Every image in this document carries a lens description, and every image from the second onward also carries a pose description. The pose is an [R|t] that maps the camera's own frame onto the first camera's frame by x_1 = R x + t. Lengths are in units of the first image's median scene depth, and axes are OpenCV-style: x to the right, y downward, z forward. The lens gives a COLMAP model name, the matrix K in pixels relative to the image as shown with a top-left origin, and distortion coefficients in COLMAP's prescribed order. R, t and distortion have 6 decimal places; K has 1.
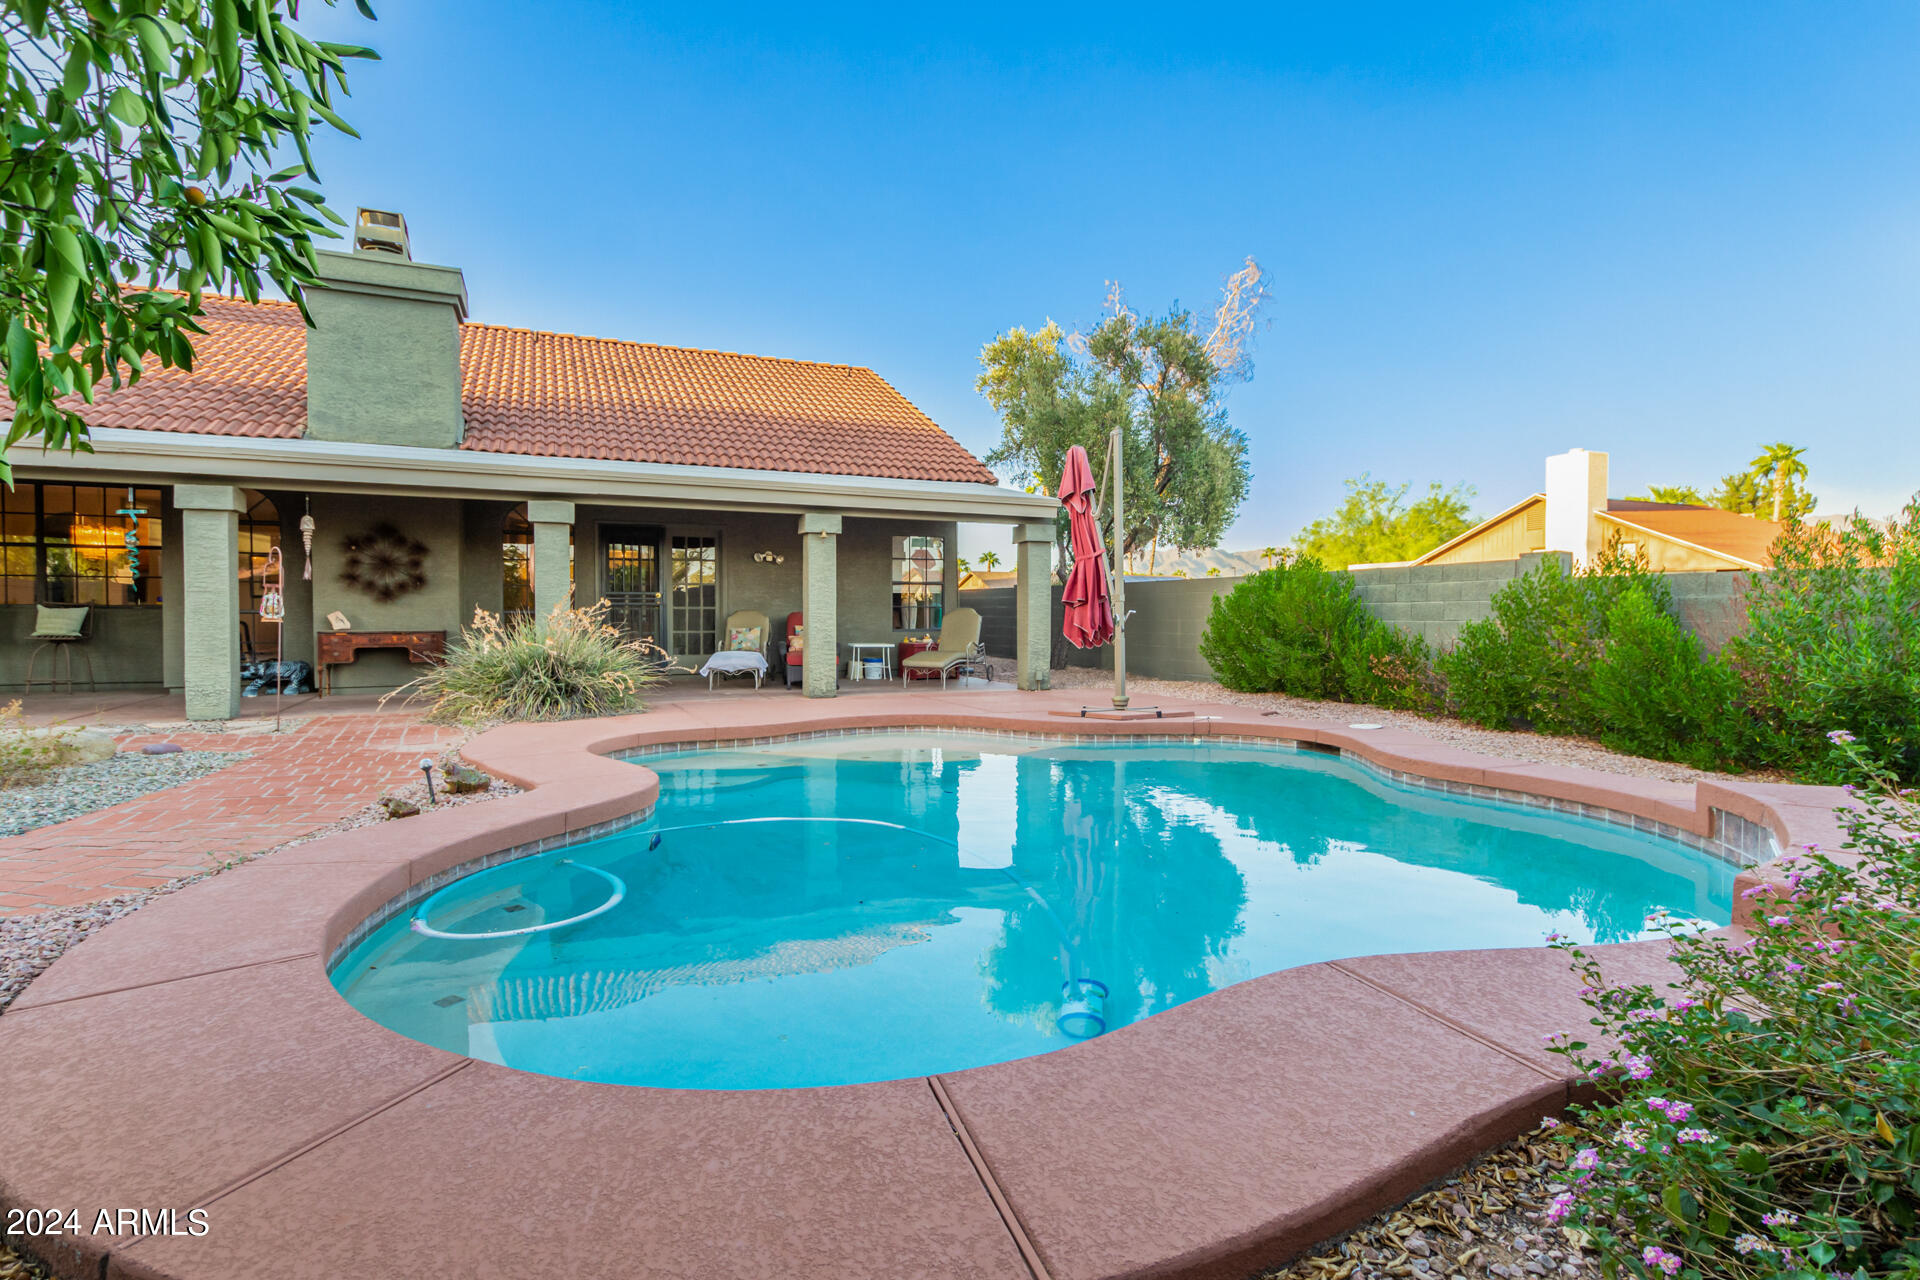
lens RADIAL K [[933.2, 0, 968.3], [0, 933.2, 639.7], [0, 0, 1]] dist [0.009747, -0.000920]
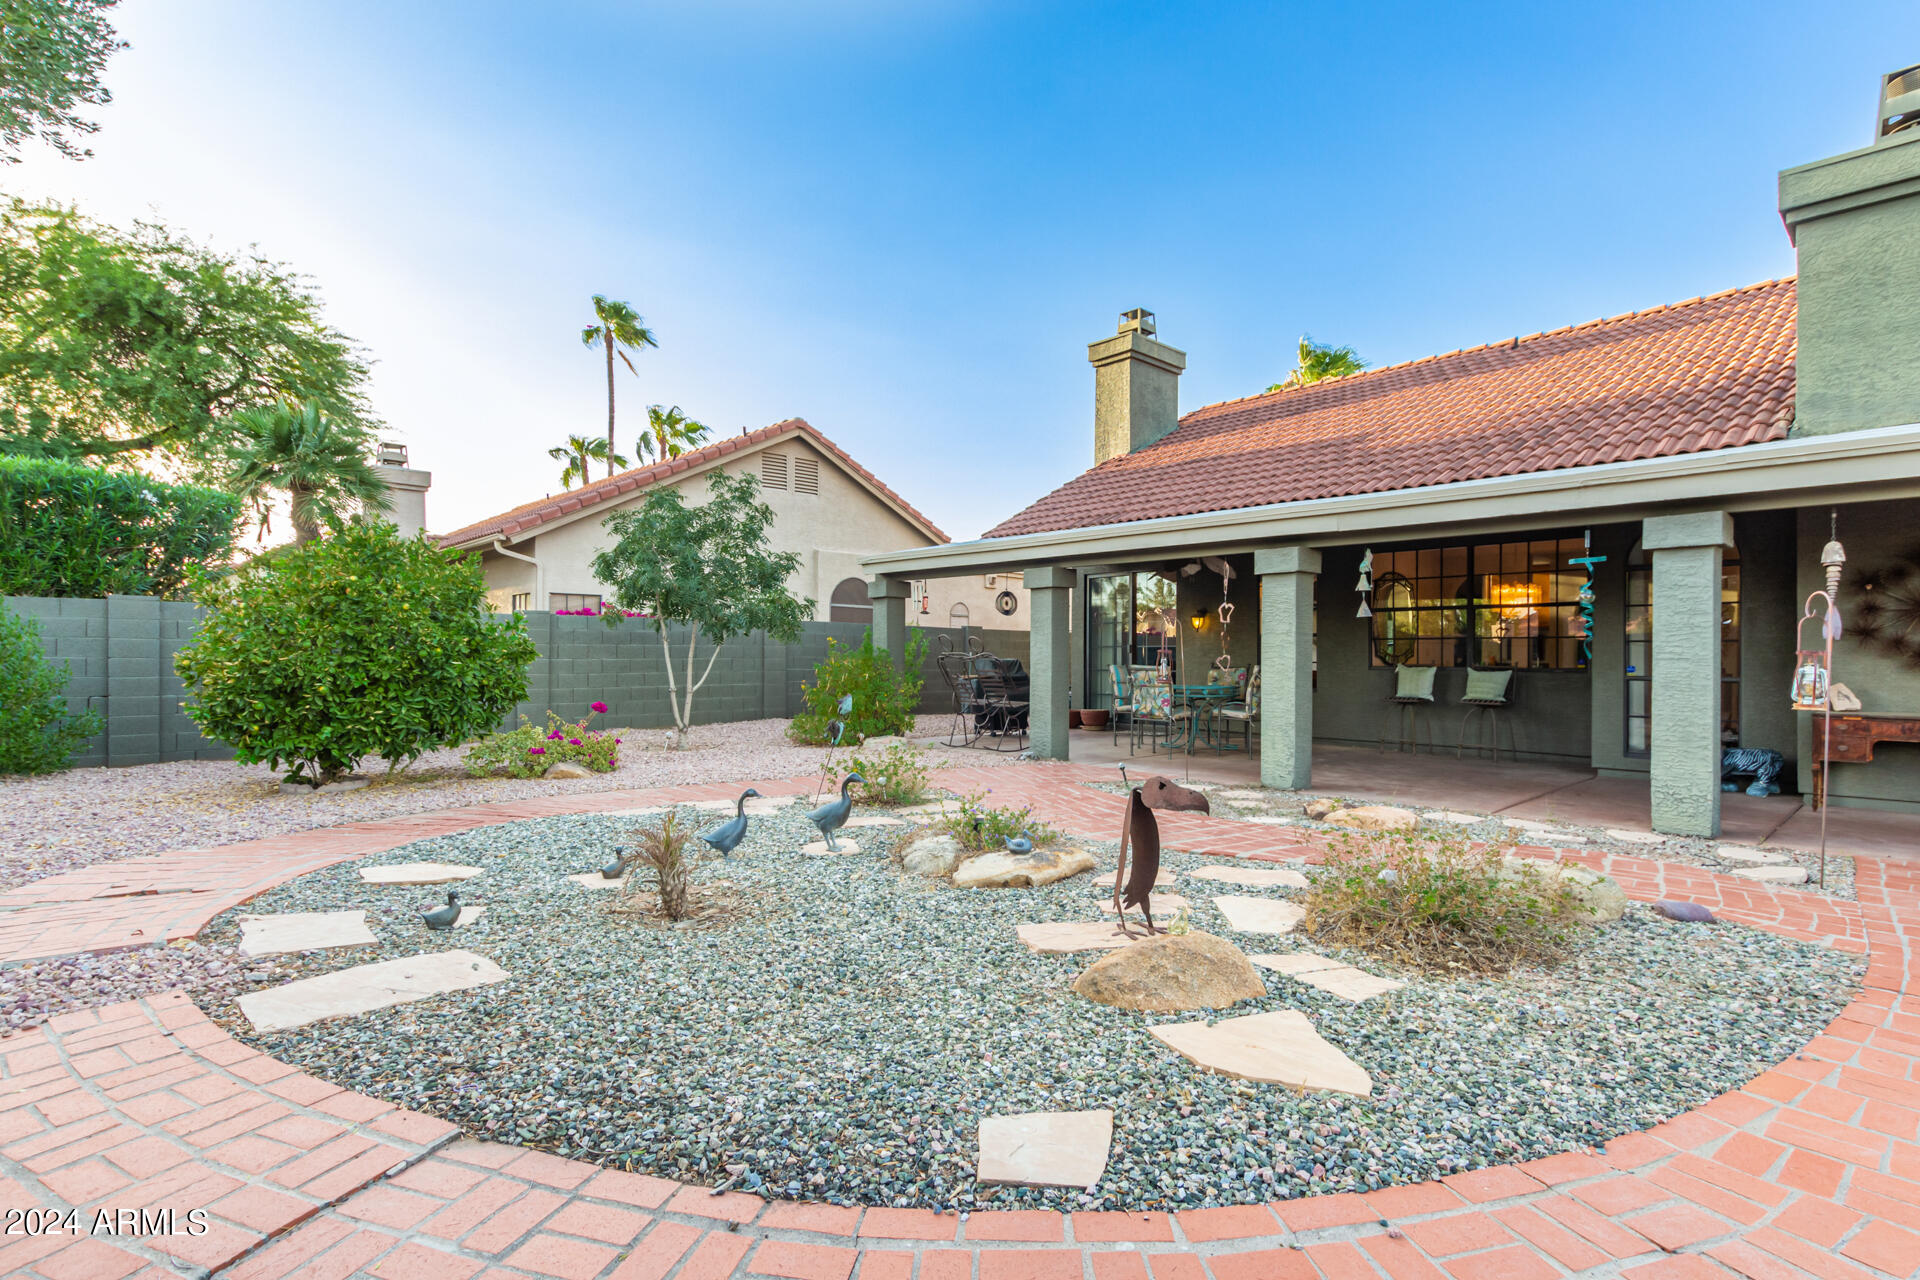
lens RADIAL K [[933.2, 0, 965.2], [0, 933.2, 653.4], [0, 0, 1]] dist [0.009747, -0.000920]
pose [[0.336848, -0.000825, -0.941559, -0.246026], [-0.030171, 0.999477, -0.011669, -0.024470], [0.941076, 0.032339, 0.336647, 0.178044]]
